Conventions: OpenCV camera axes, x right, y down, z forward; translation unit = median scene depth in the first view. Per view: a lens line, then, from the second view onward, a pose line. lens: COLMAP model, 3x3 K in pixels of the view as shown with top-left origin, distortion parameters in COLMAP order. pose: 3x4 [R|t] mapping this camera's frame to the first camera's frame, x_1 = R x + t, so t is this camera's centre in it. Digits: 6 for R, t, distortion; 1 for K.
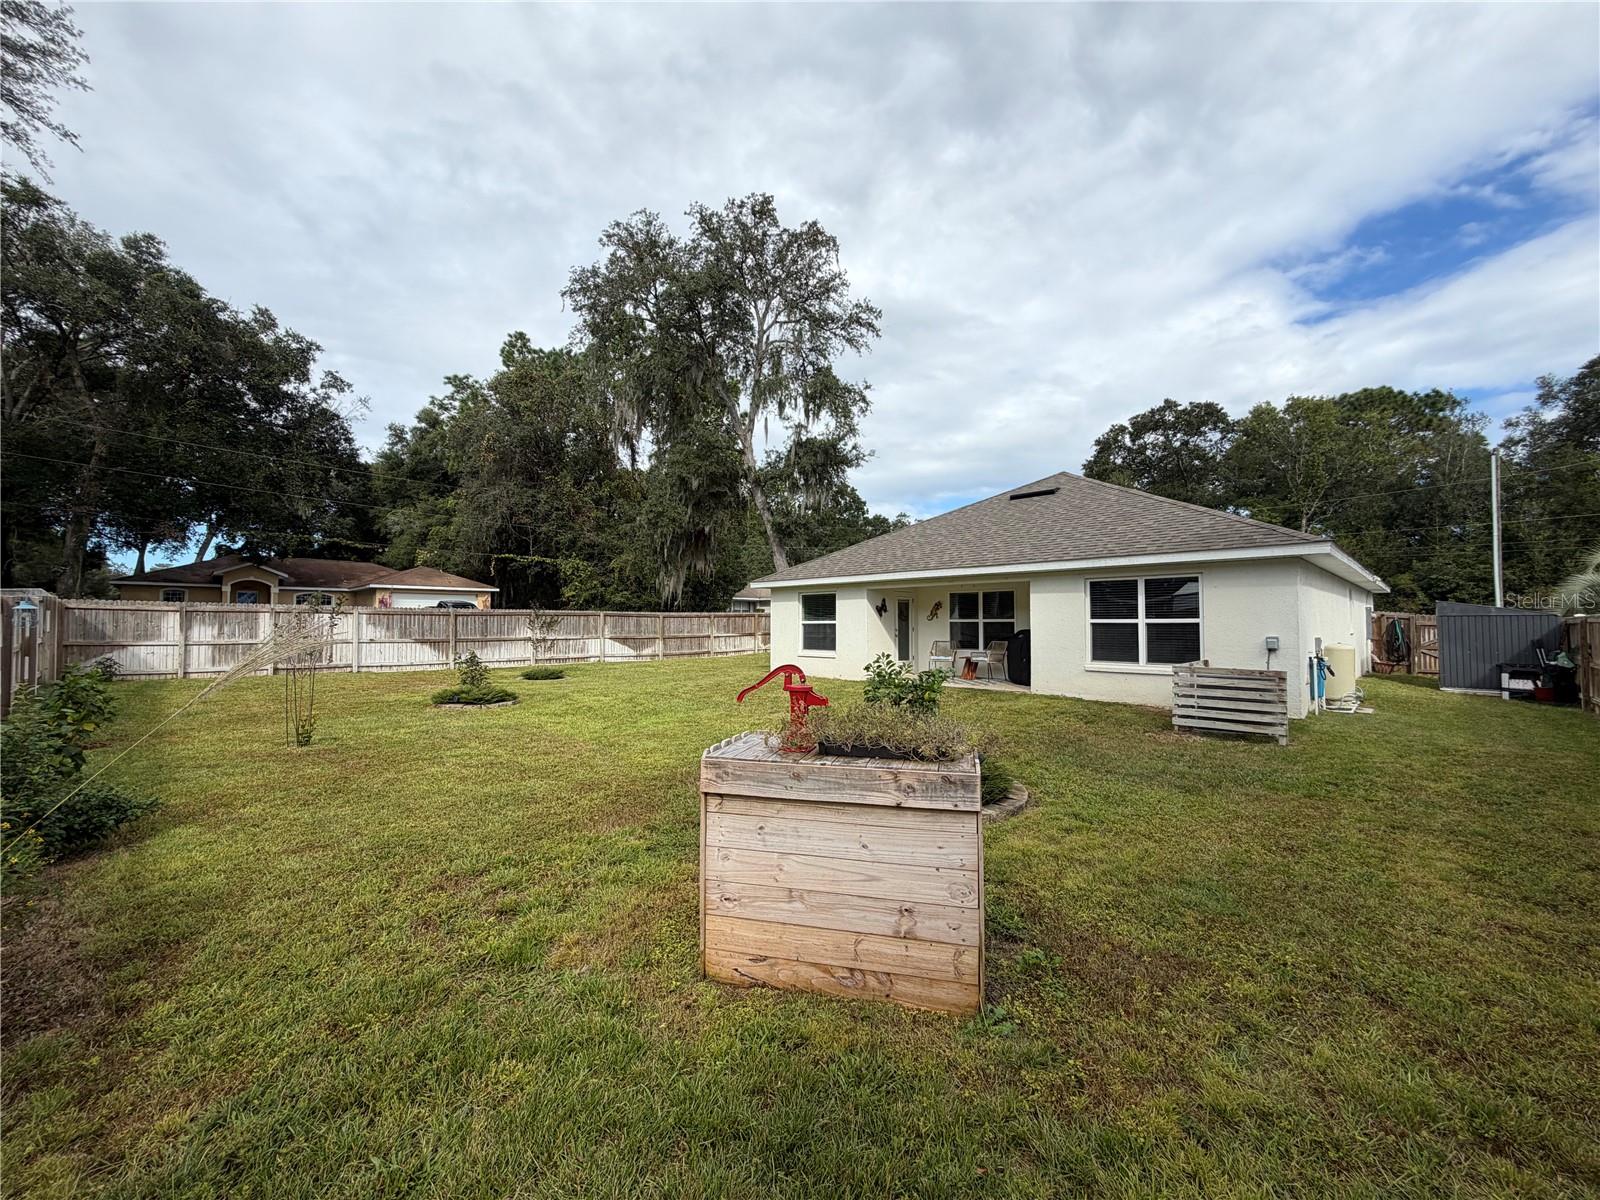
lens RADIAL K [[645.9, 0, 800.0], [0, 645.9, 600.0], [0, 0, 1]] dist [-0.000151, -0.000047]
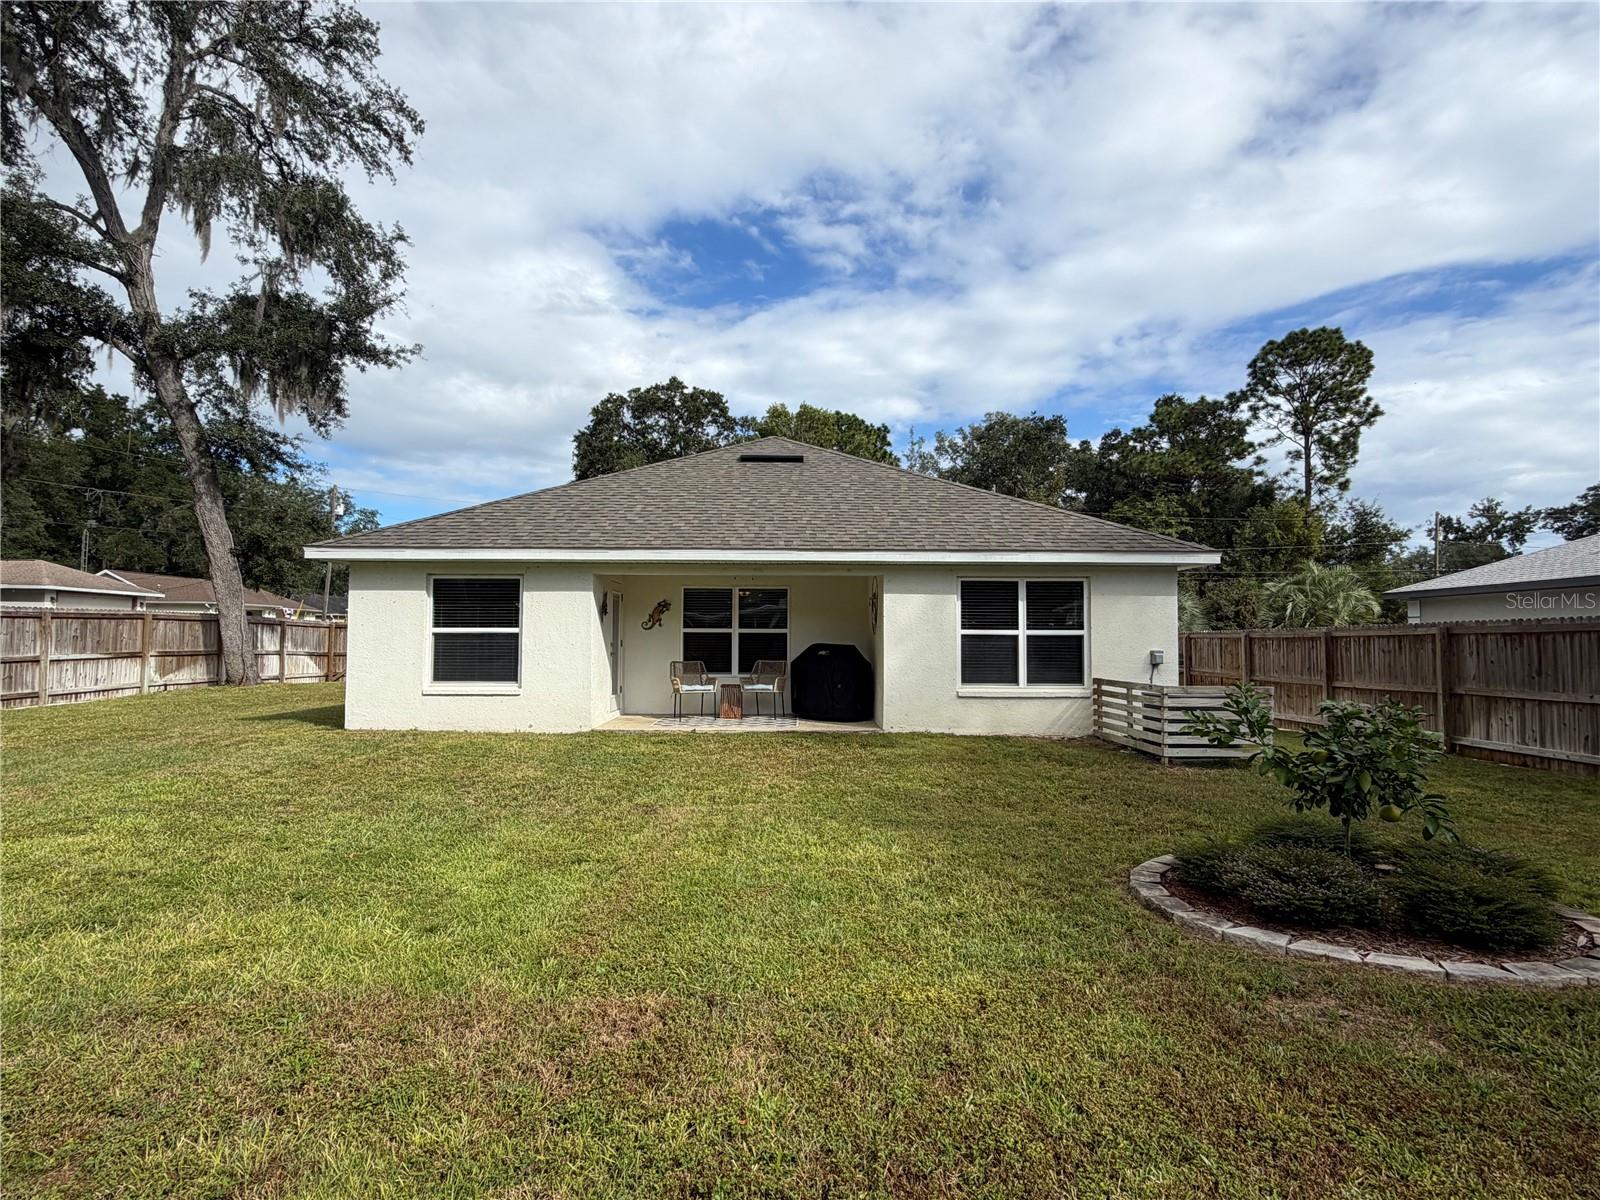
lens RADIAL K [[832.8, 0, 800.0], [0, 832.8, 600.0], [0, 0, 1]] dist [0.005136, -0.001598]
pose [[0.698515, 0.039081, 0.714527, -0.284486], [-0.031553, 0.999219, -0.023806, 0.017354], [-0.714899, -0.005916, 0.699203, 0.319148]]
